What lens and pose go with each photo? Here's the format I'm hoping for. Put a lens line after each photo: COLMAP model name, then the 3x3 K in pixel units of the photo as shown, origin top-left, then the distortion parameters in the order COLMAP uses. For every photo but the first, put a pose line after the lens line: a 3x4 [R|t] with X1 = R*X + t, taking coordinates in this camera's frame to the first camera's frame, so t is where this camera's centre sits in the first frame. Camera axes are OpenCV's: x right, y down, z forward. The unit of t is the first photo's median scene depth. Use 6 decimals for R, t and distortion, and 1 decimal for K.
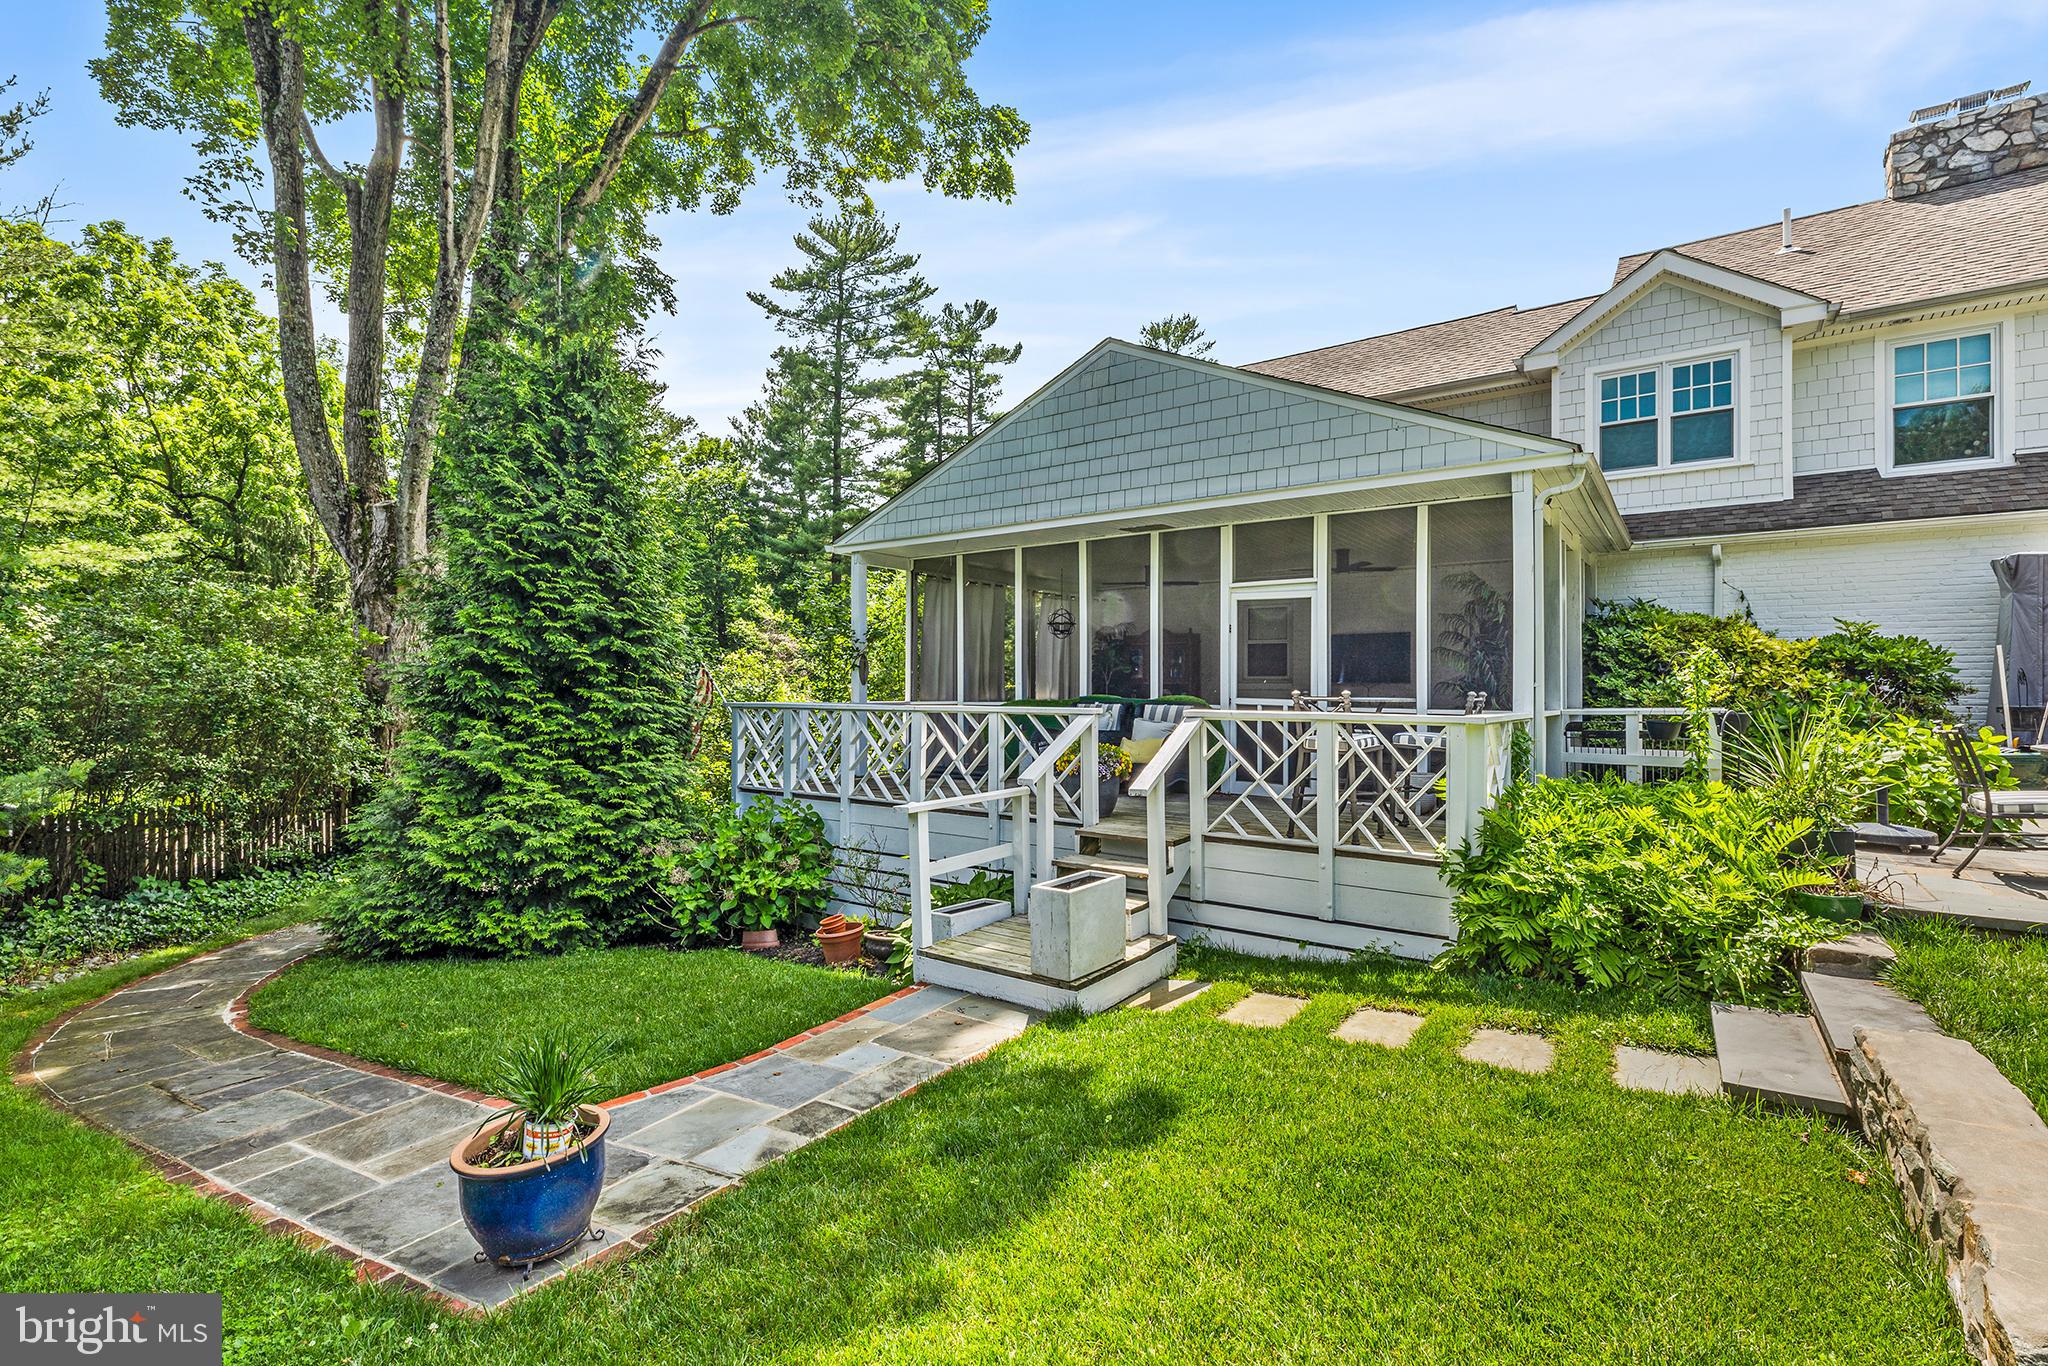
lens RADIAL K [[936.0, 0, 1043.9], [0, 936.0, 677.6], [0, 0, 1]] dist [0.001486, 0.000093]
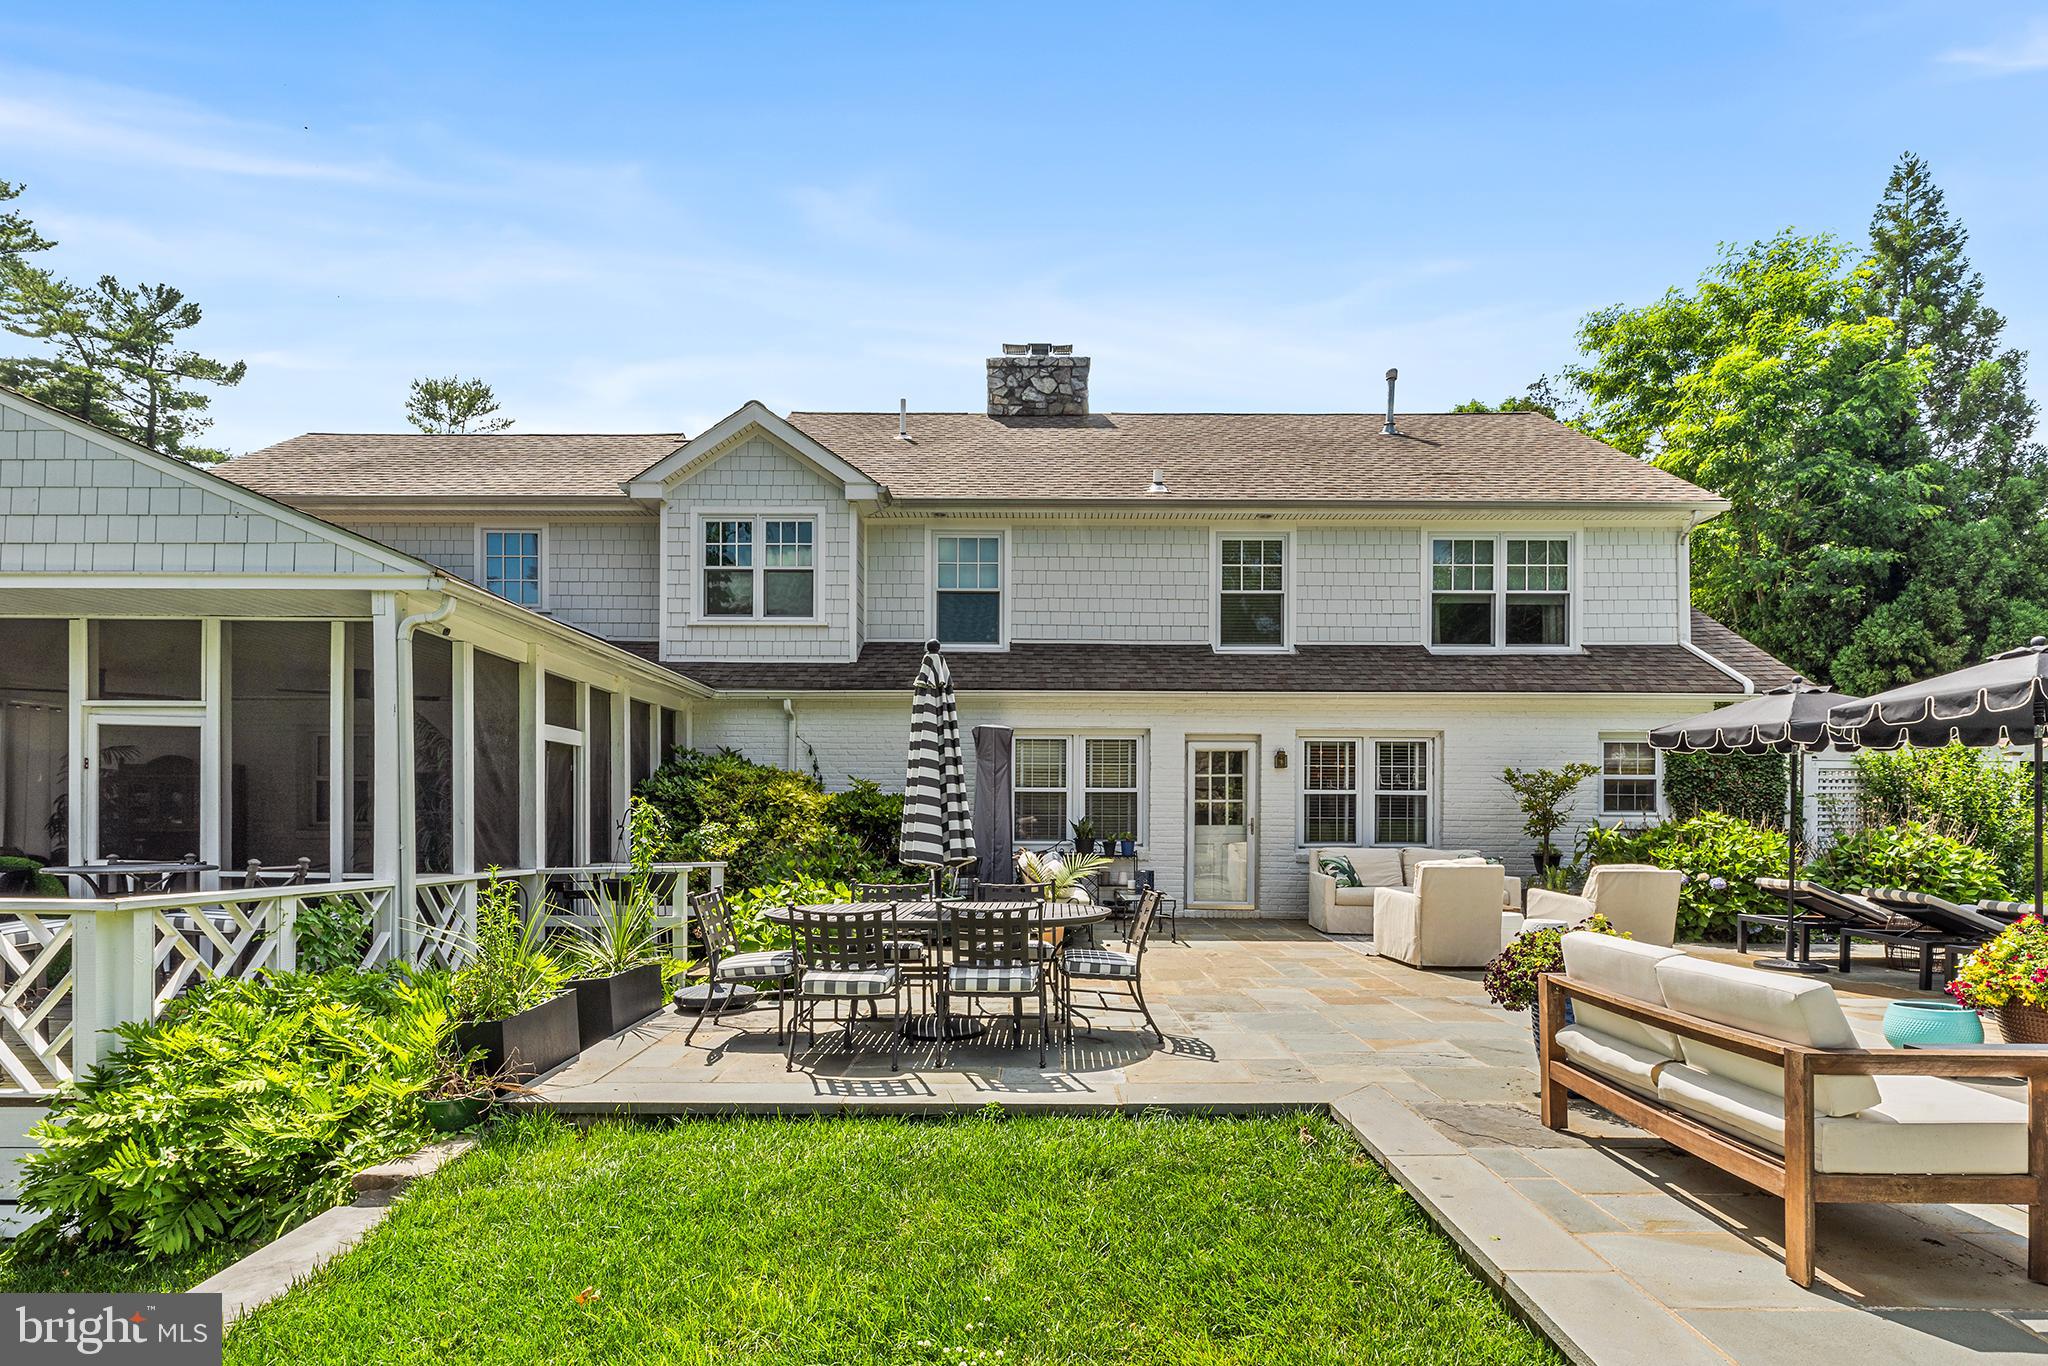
lens RADIAL K [[967.2, 0, 1031.2], [0, 967.2, 823.3], [0, 0, 1]] dist [0.002609, 0.000563]
pose [[0.815692, 0.002134, 0.578483, 0.263201], [-0.010047, 0.999895, 0.010479, -0.015685], [-0.578400, -0.014359, 0.815627, -0.021797]]
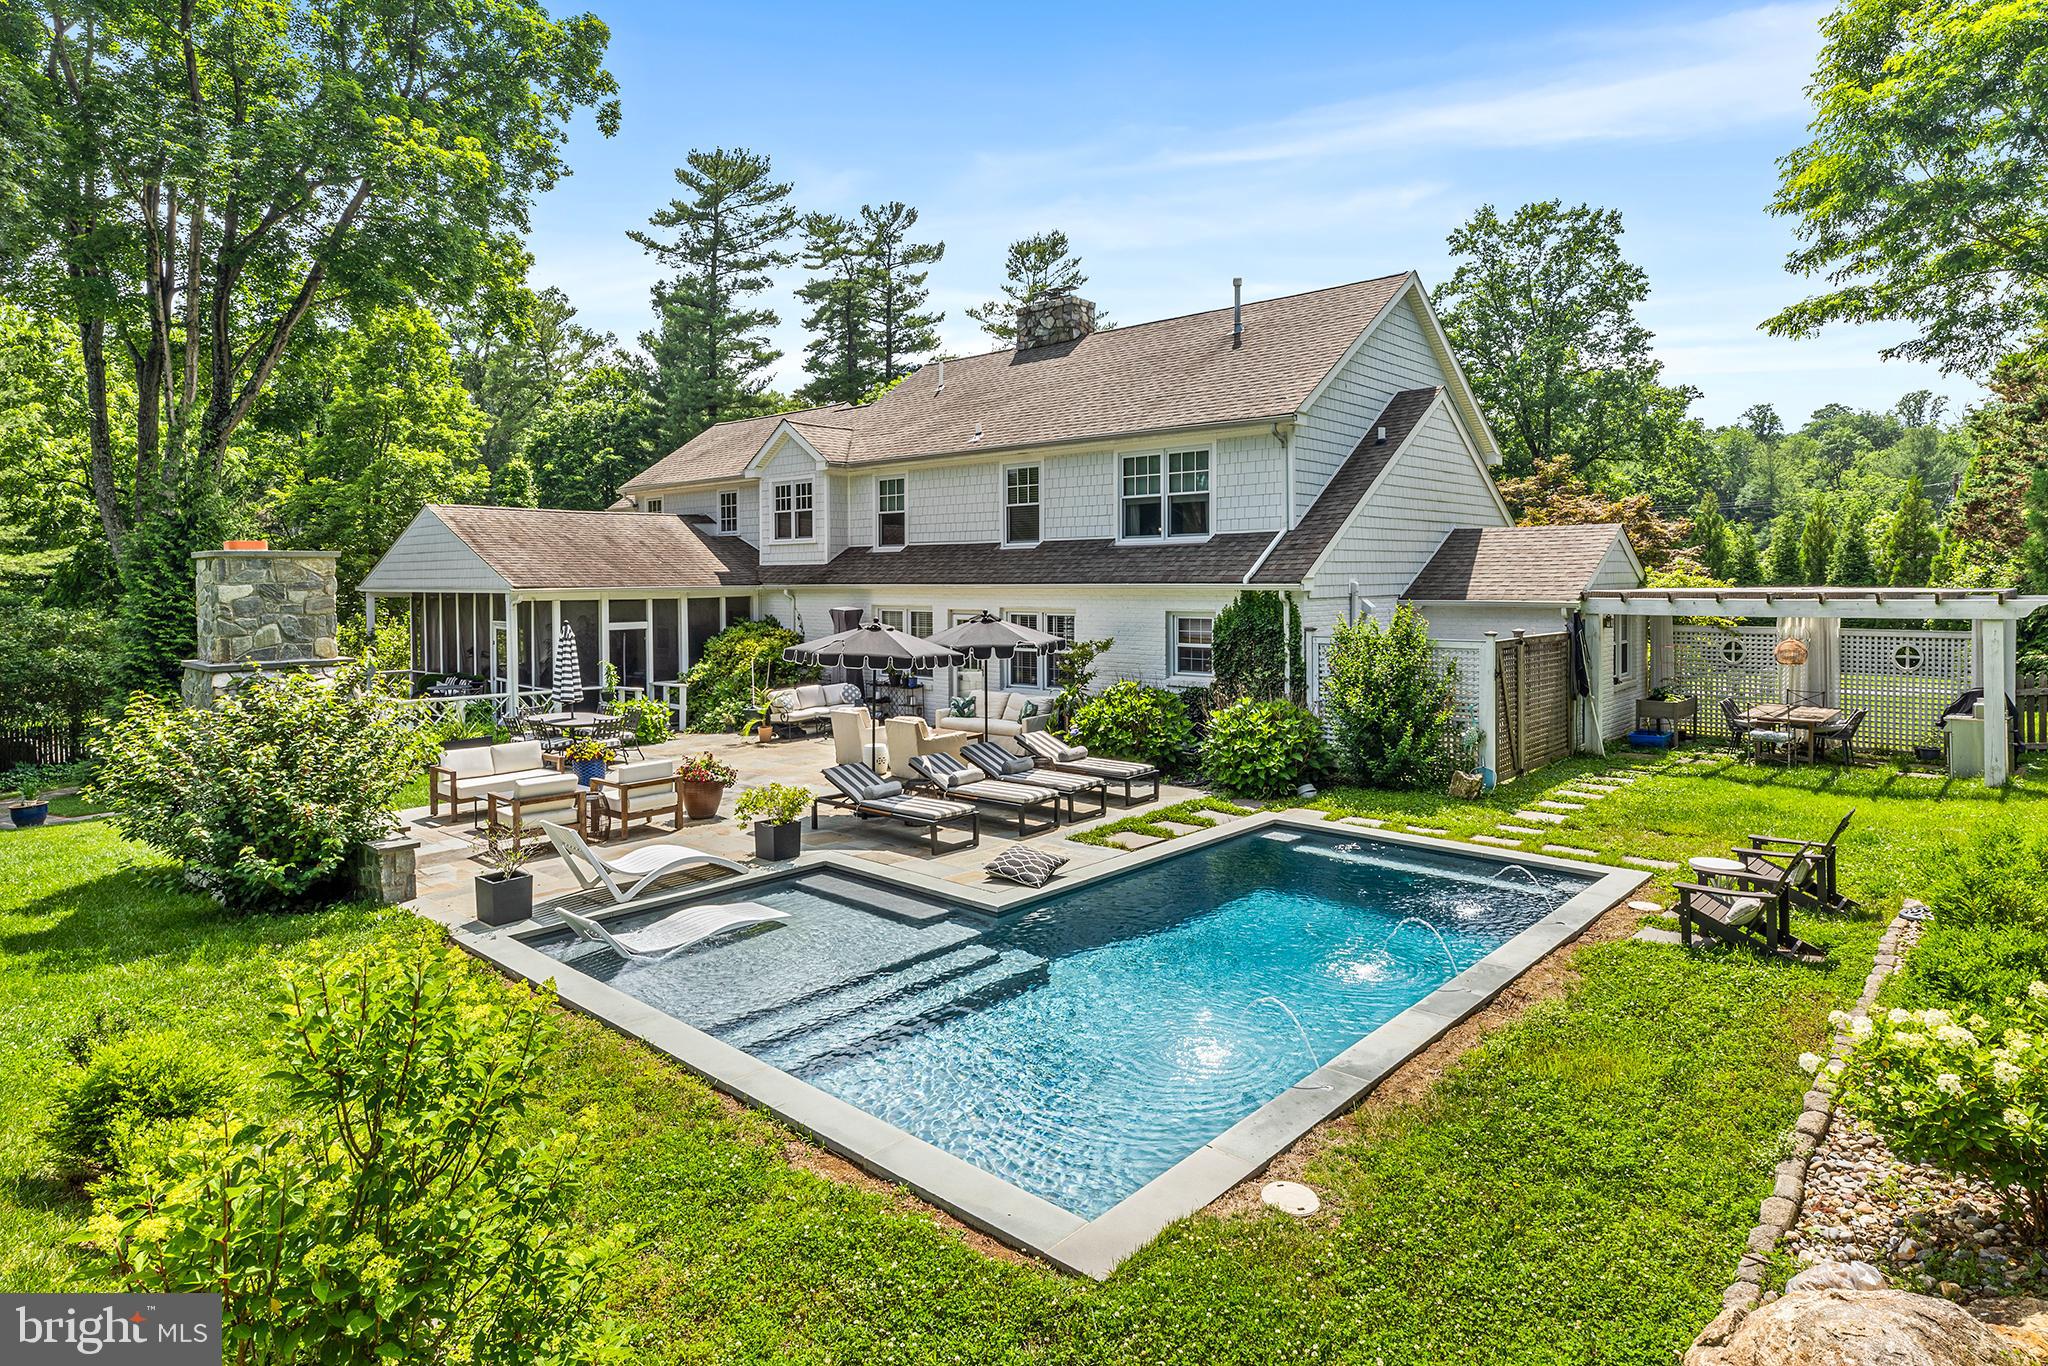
lens RADIAL K [[1129.9, 0, 1031.4], [0, 1129.9, 583.2], [0, 0, 1]] dist [0.000582, -0.000707]
pose [[0.994523, -0.009049, -0.104124, 1.164606], [0.010656, 0.999832, 0.014883, -0.148380], [0.103972, -0.015911, 0.994453, -0.943808]]
